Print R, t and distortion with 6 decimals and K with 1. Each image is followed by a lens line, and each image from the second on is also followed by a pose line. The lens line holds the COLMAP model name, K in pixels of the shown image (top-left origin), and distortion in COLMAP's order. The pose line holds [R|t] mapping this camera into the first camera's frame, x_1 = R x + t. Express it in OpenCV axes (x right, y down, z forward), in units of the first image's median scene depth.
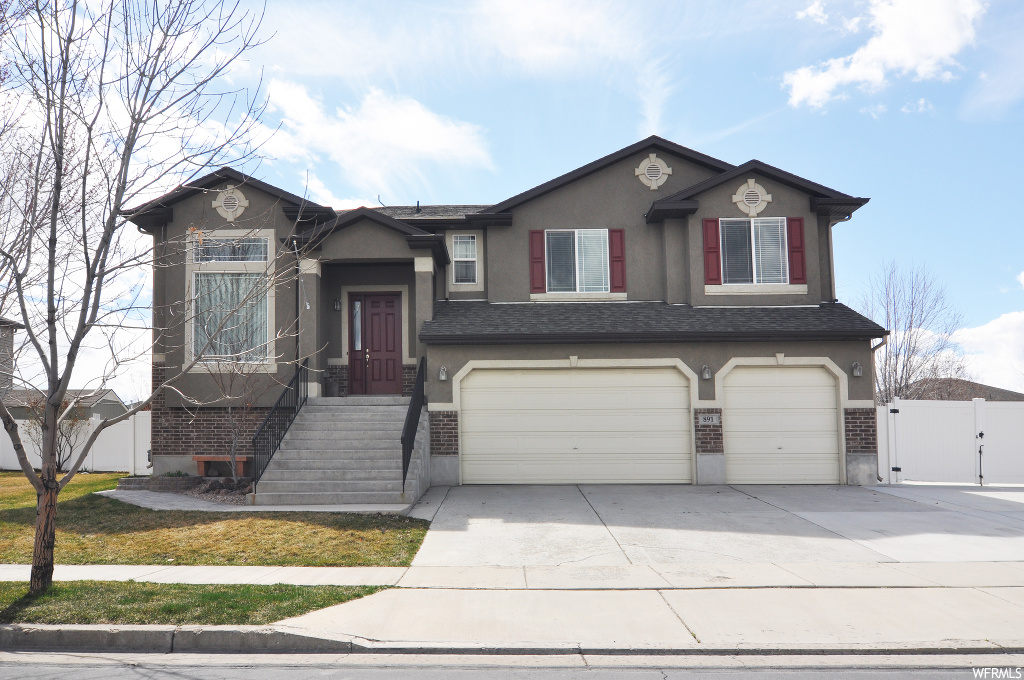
lens RADIAL K [[799.5, 0, 510.5], [0, 799.5, 338.4], [0, 0, 1]] dist [-0.009552, 0.004097]
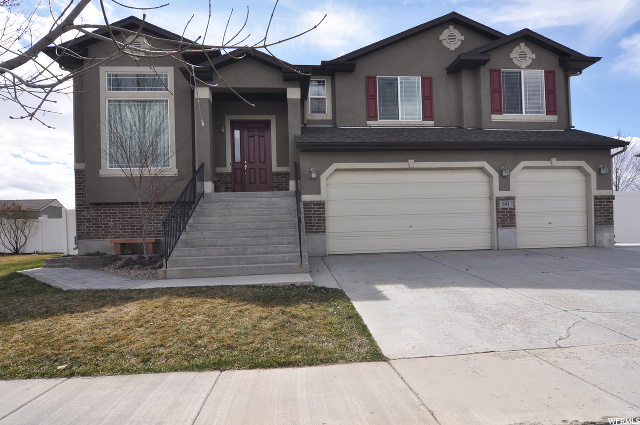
lens RADIAL K [[315.5, 0, 323.0], [0, 315.5, 214.0], [0, 0, 1]] dist [-0.007508, -0.002247]
pose [[0.982394, -0.008094, 0.186646, -0.171059], [-0.003699, 0.998023, 0.062746, 0.081168], [-0.186784, -0.062332, 0.980421, 0.487526]]
